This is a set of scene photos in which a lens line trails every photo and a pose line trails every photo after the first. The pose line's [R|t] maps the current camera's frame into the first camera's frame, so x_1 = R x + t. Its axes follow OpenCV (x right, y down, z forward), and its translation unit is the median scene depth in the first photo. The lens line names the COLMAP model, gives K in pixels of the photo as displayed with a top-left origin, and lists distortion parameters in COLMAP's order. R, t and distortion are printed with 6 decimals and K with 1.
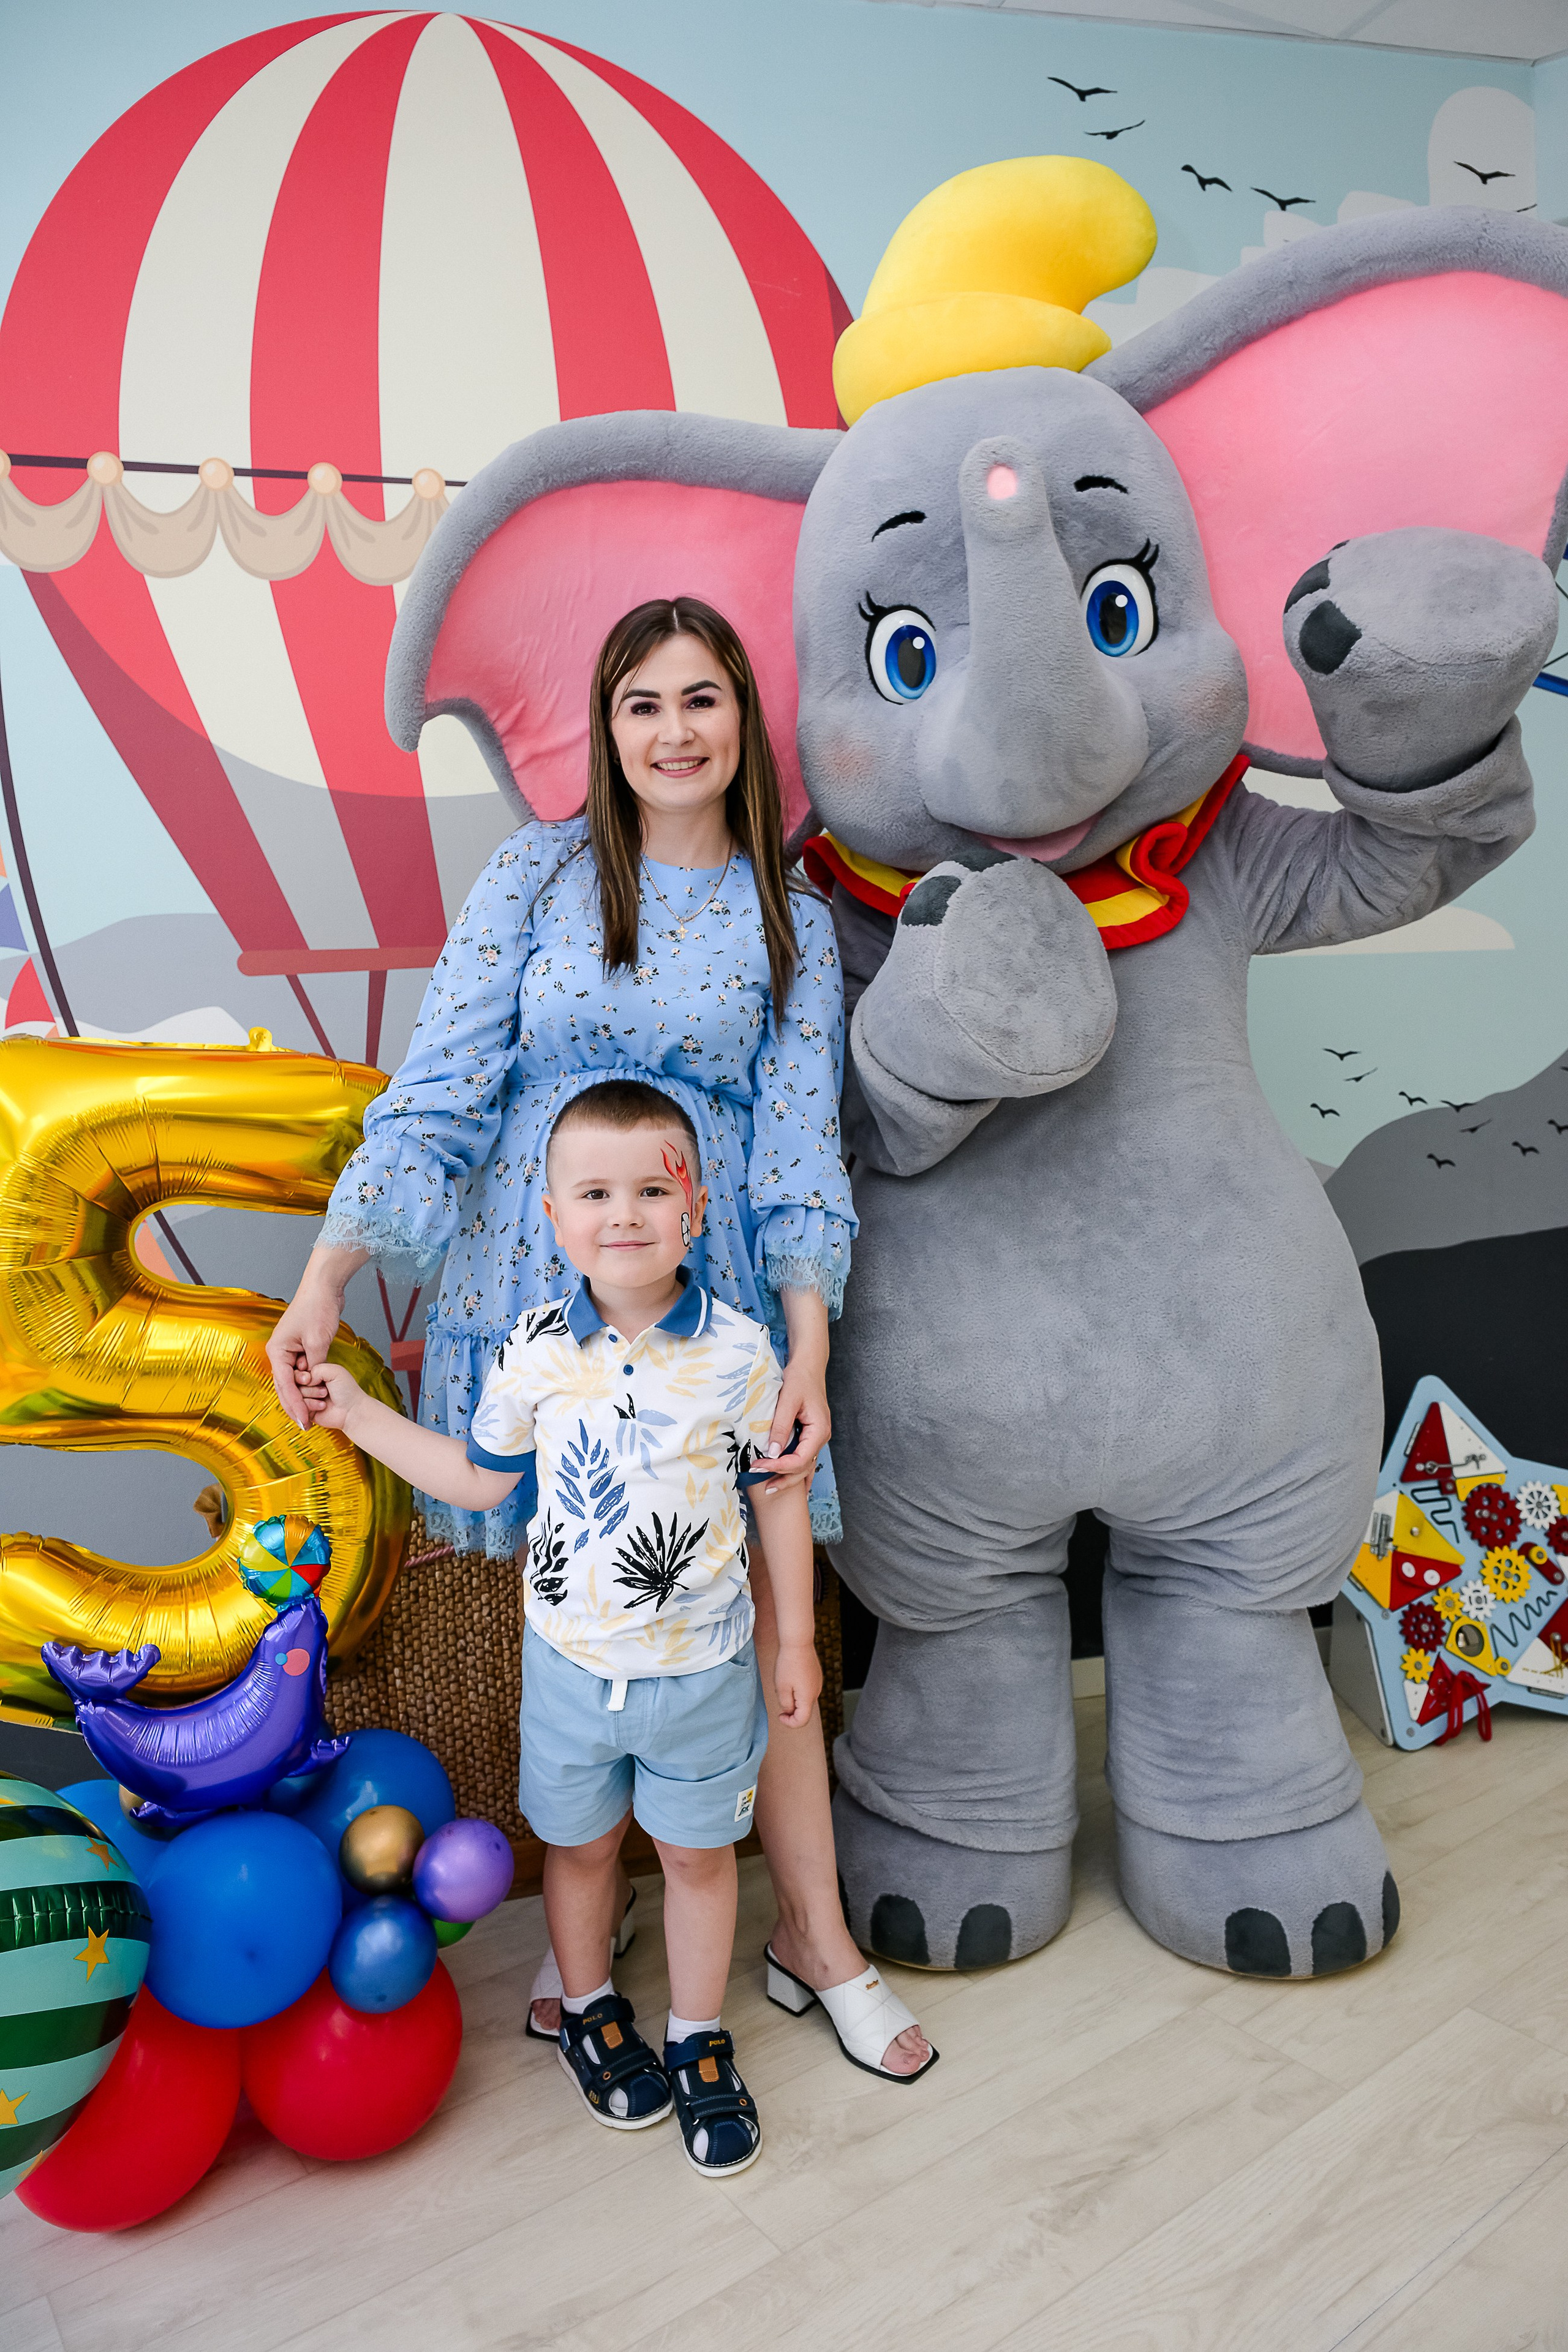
lens RADIAL K [[1613.4, 0, 794.6], [0, 1613.4, 1178.8], [0, 0, 1]] dist [0.001606, 0.003481]
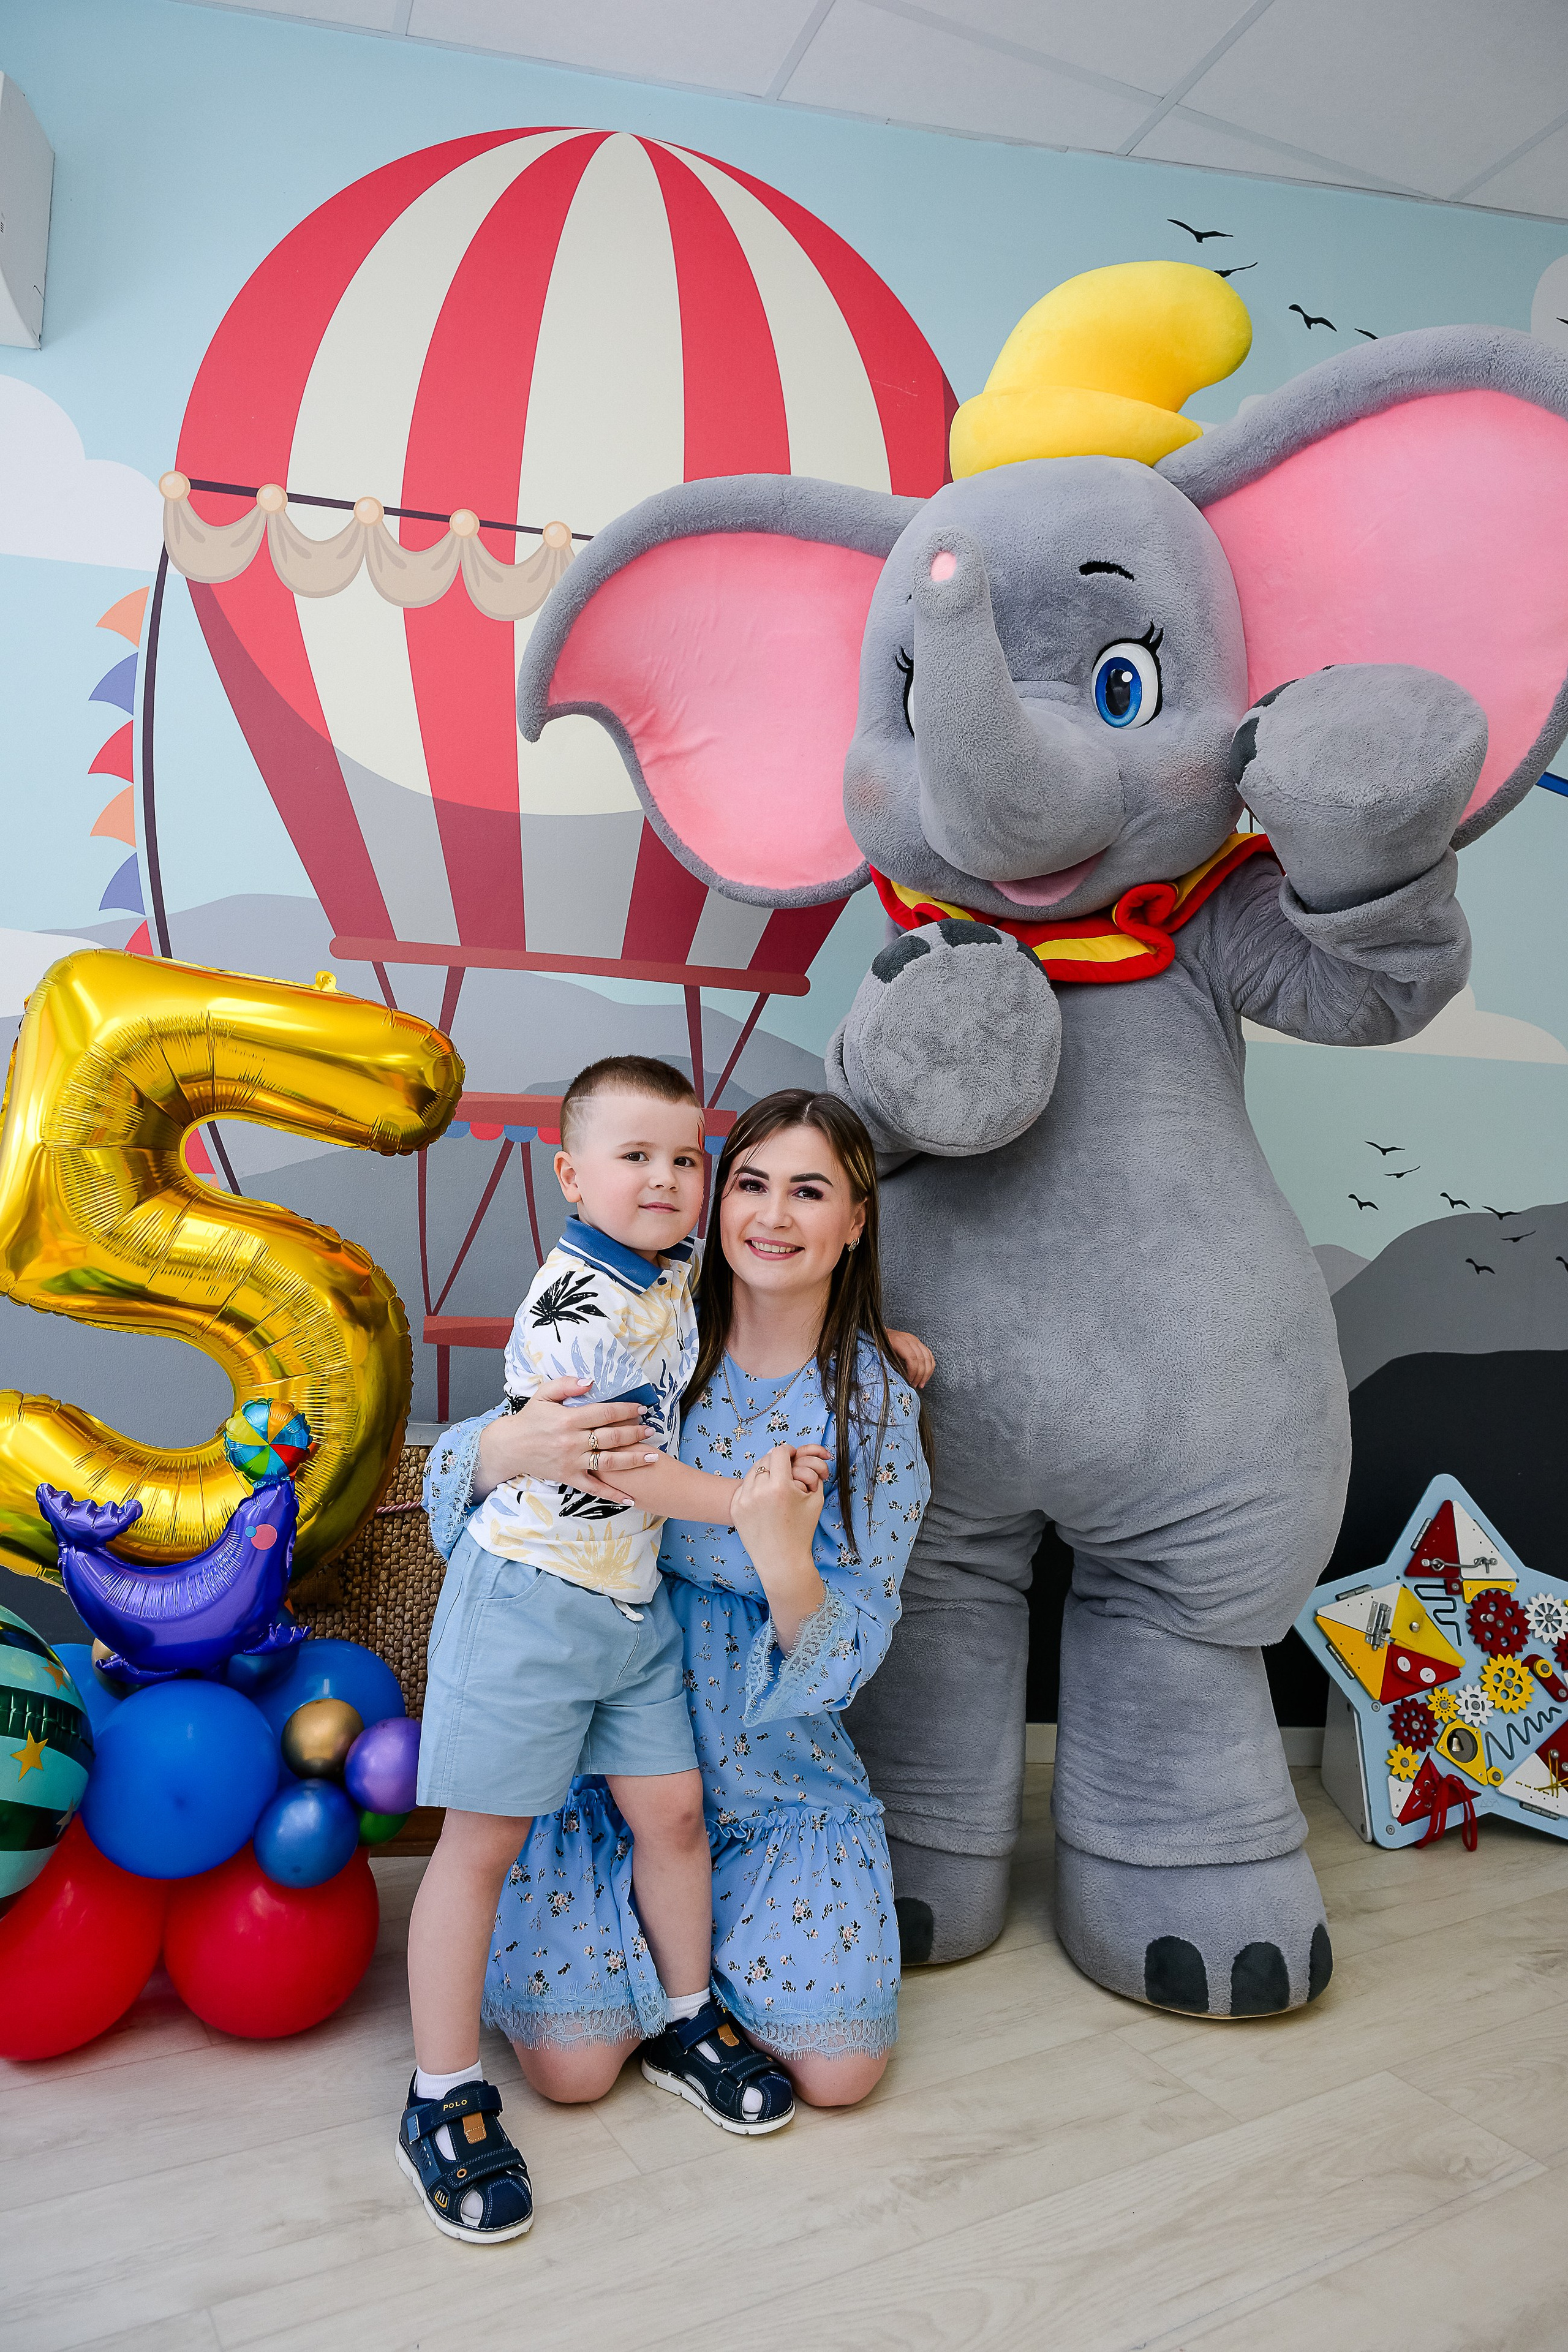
lens RADIAL K [[1605.9, 0, 784.0], [0, 1605.9, 1176.0], [0, 0, 1]] dist [0.002810, 0.000312]
pose [[0.990943, 0.101417, -0.088013, 0.079046], [-0.108729, 0.990626, -0.082695, 0.088768], [0.078801, 0.091515, 0.992681, -0.037435]]
